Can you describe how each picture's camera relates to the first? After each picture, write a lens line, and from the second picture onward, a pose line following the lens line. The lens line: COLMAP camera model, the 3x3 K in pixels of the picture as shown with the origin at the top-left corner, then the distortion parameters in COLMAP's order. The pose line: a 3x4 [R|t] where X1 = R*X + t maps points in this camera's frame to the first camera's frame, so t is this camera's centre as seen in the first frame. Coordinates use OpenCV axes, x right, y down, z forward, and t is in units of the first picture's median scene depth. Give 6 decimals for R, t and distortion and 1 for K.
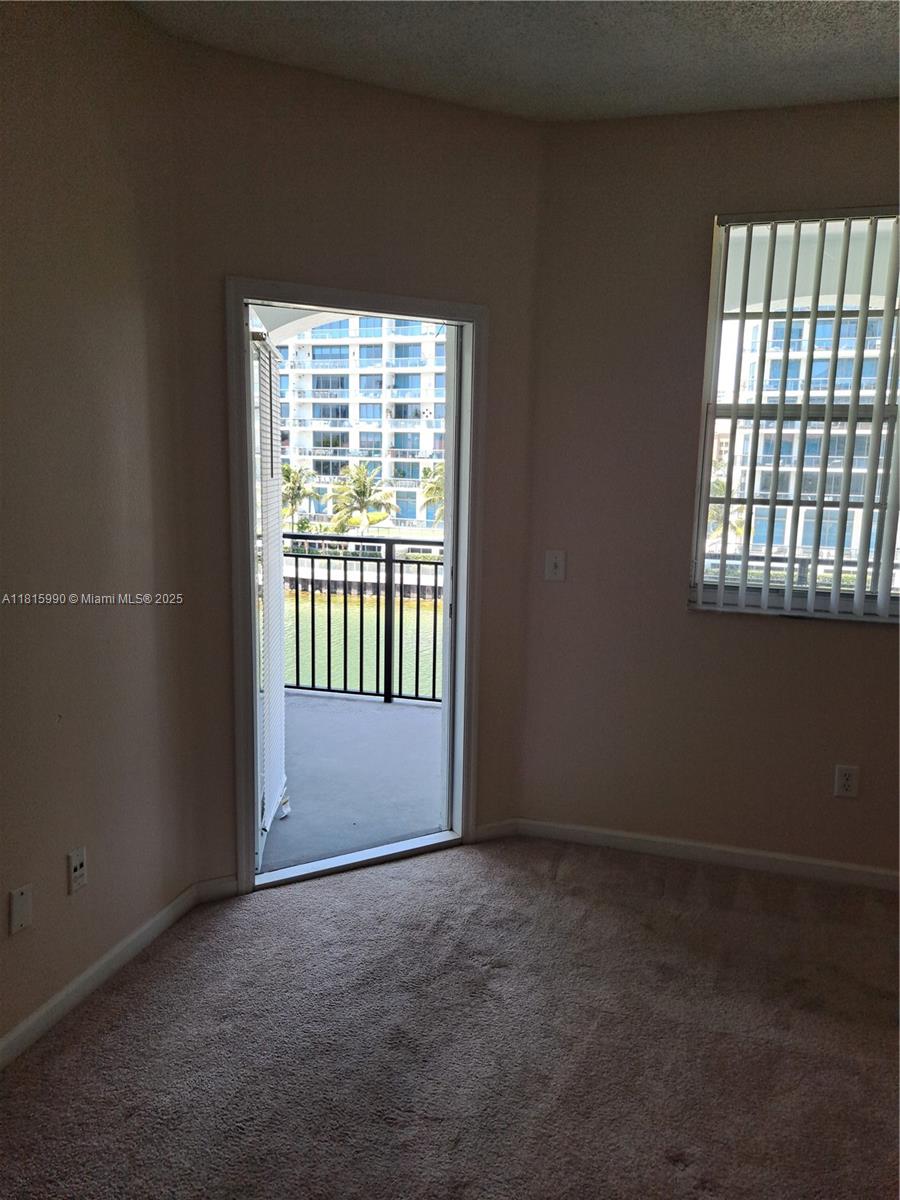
lens RADIAL K [[865.0, 0, 445.6], [0, 865.0, 595.3], [0, 0, 1]] dist [-0.000265, -0.008053]
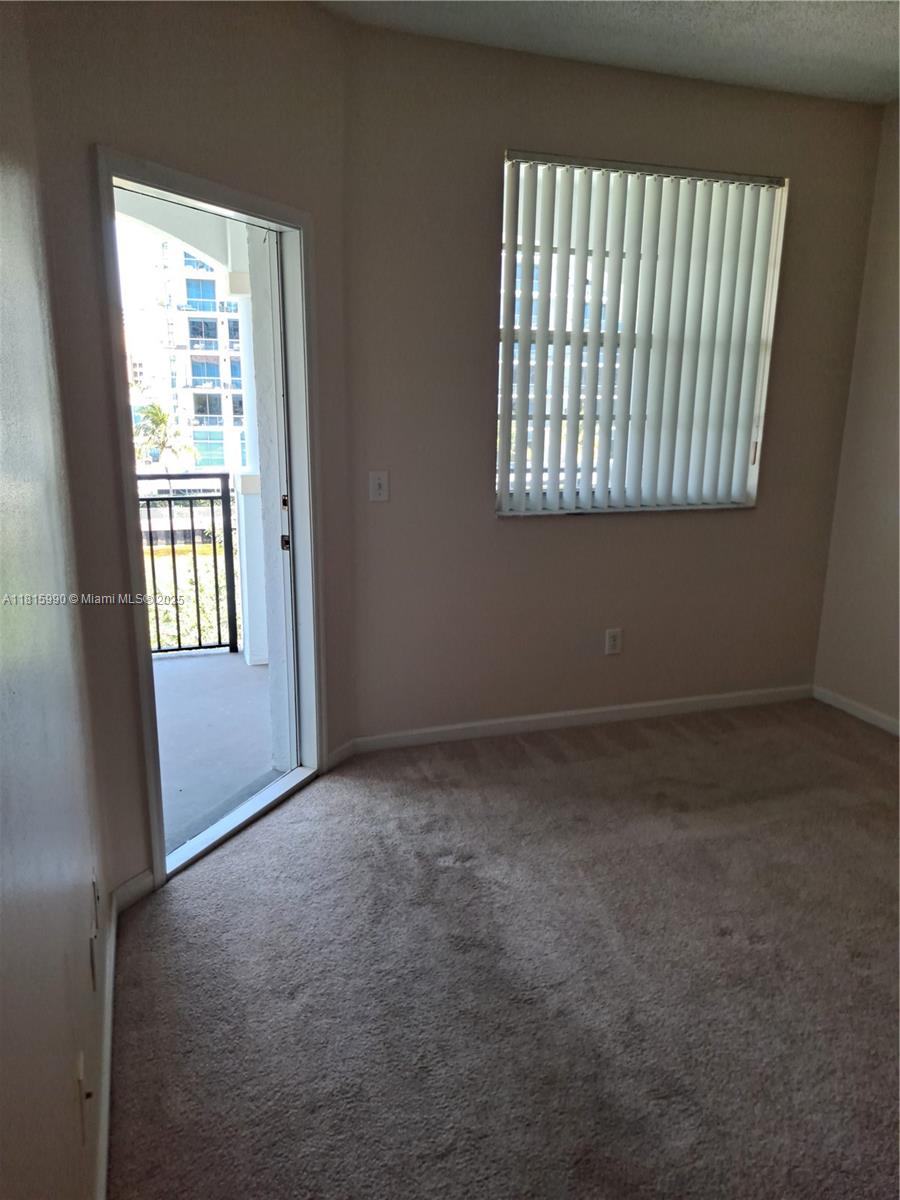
lens RADIAL K [[865.0, 0, 446.0], [0, 865.0, 608.5], [0, 0, 1]] dist [-0.000265, -0.008053]
pose [[0.819103, -0.160134, 0.550843, -0.454954], [0.099256, 0.985327, 0.138848, -0.032574], [-0.564995, -0.059056, 0.822978, 0.122583]]
